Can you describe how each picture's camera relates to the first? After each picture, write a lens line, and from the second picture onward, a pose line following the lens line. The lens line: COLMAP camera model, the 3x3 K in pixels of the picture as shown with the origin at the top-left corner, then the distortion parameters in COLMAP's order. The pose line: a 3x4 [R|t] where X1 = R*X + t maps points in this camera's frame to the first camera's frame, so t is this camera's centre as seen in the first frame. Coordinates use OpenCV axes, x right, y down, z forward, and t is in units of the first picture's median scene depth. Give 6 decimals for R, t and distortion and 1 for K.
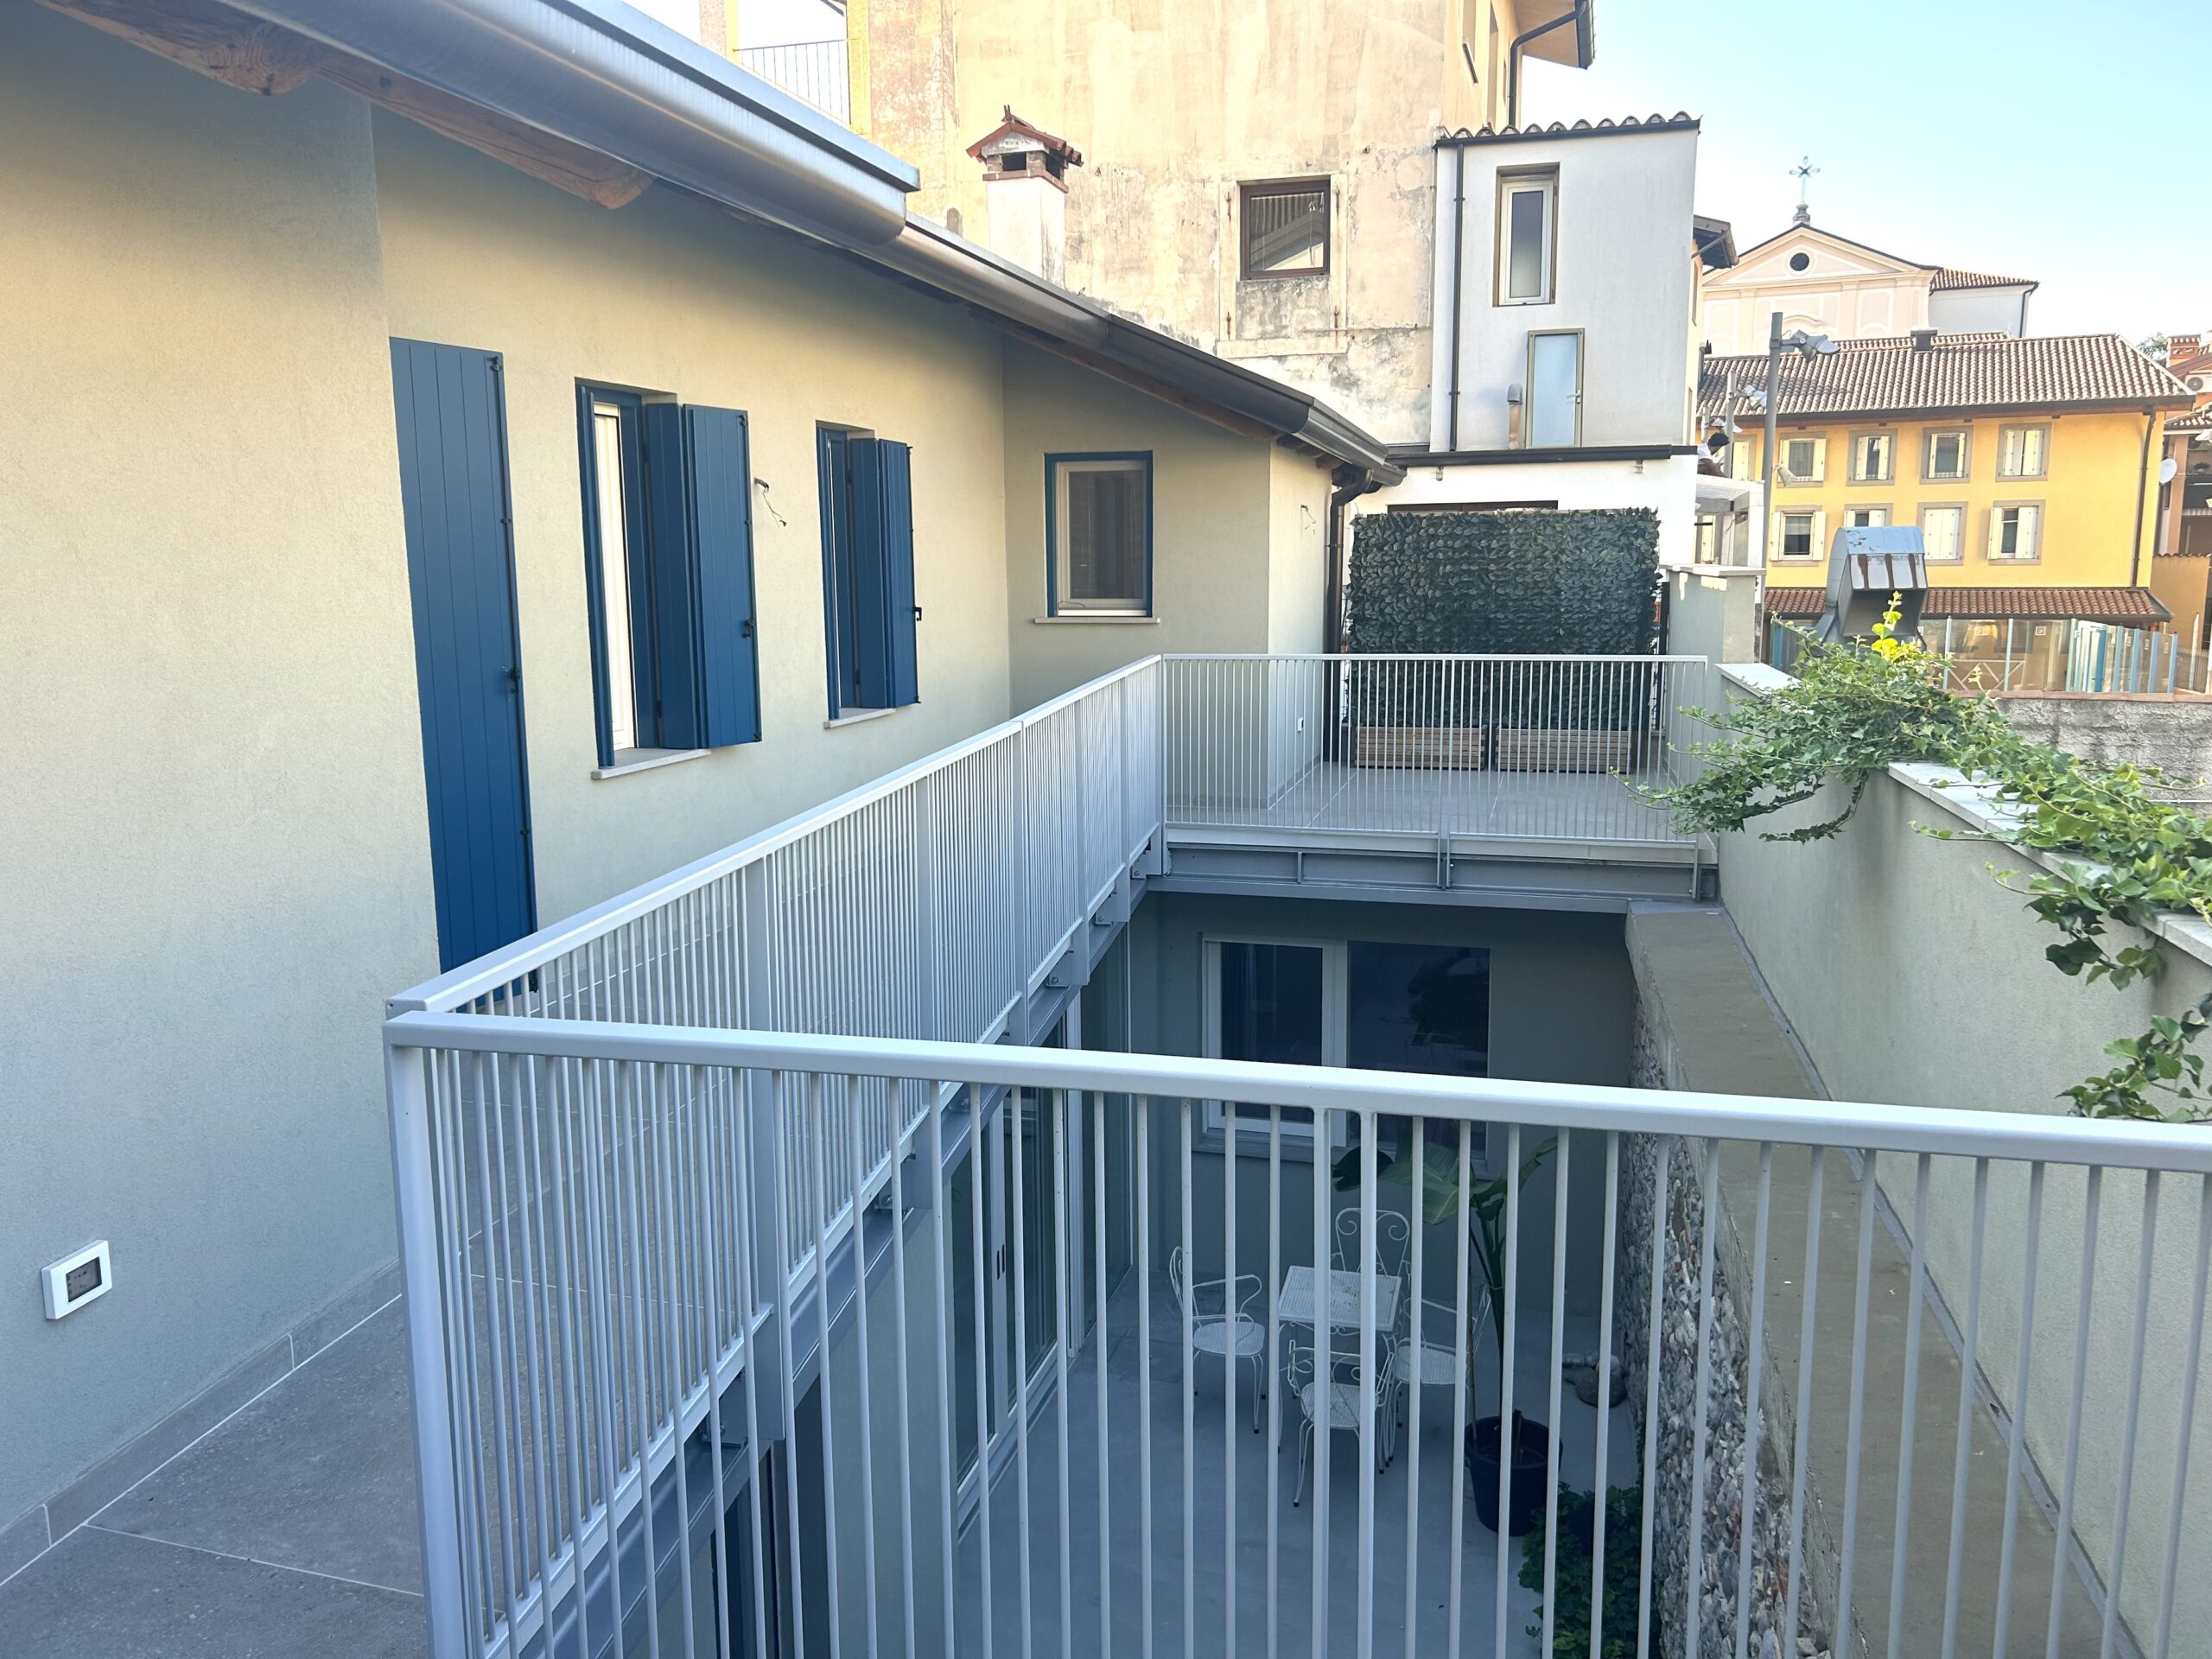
lens RADIAL K [[1656.3, 0, 1115.3], [0, 1656.3, 817.7], [0, 0, 1]] dist [0.050893, -0.053965]
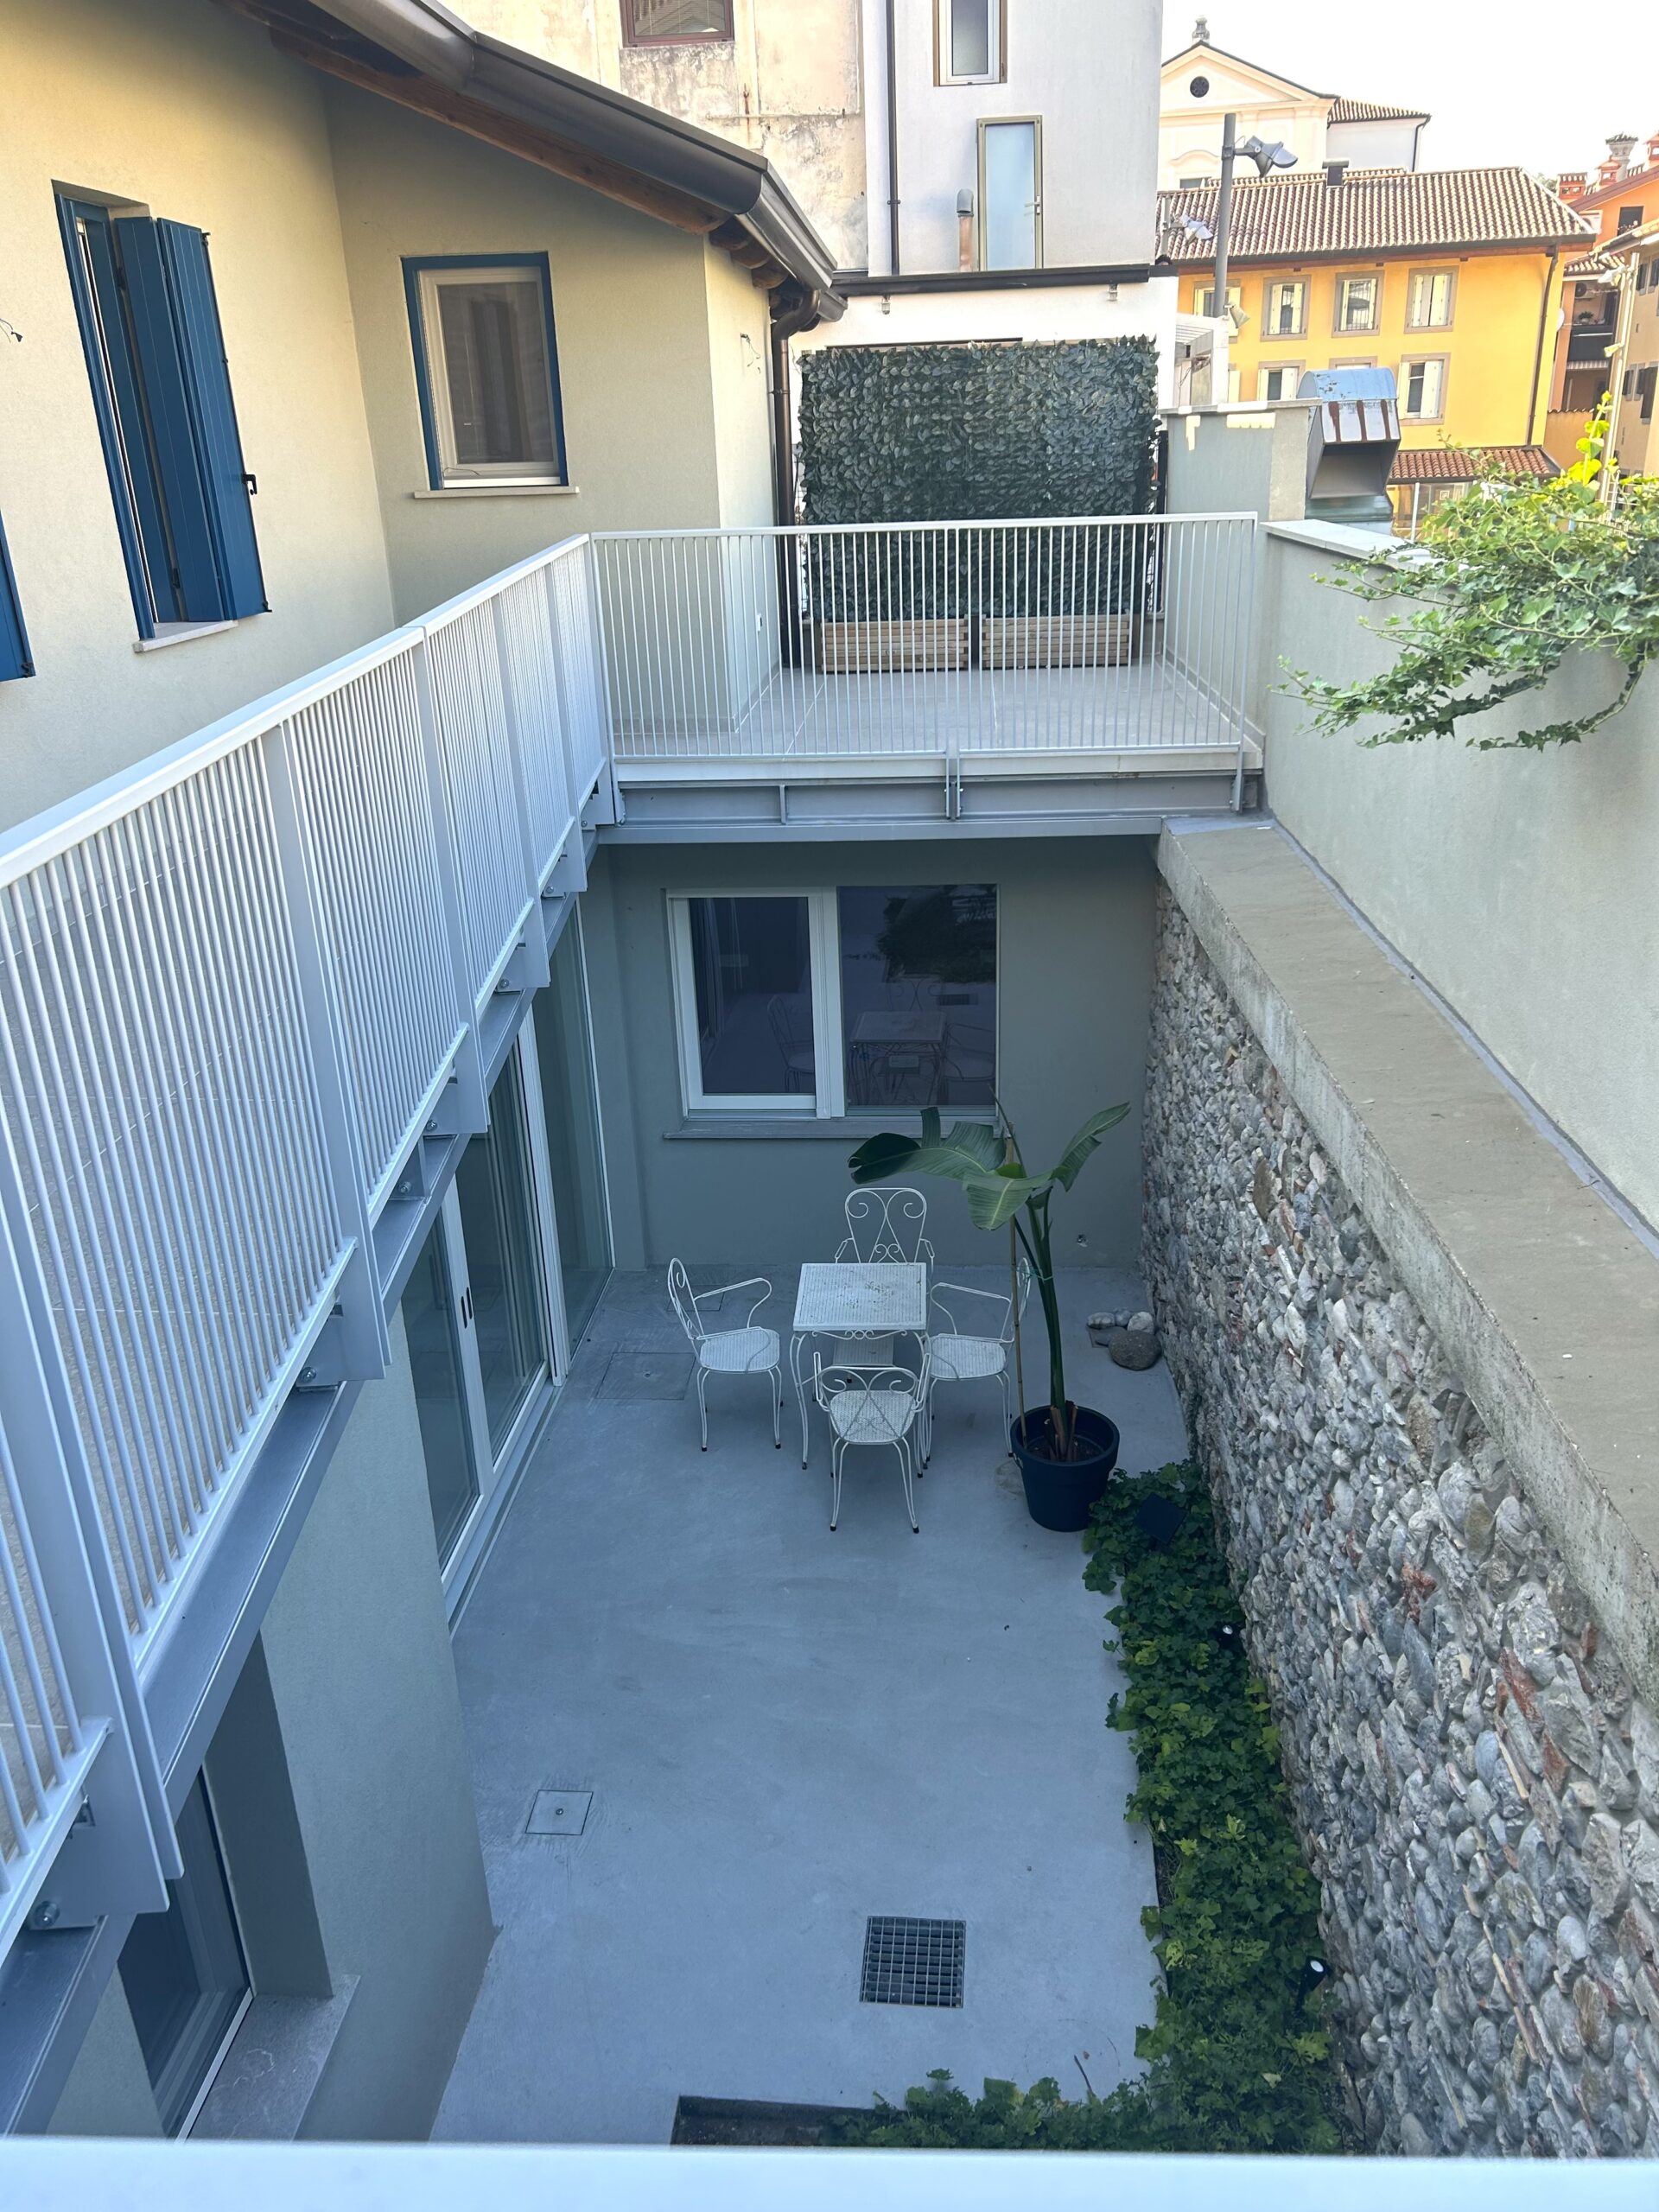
lens RADIAL K [[1656.3, 0, 850.0], [0, 1656.3, 1113.3], [0, 0, 1]] dist [0.050893, -0.053965]
pose [[0.979710, -0.096621, 0.175594, -0.013448], [0.054714, 0.971780, 0.229455, -0.006727], [-0.192809, -0.215191, 0.957349, 0.150211]]
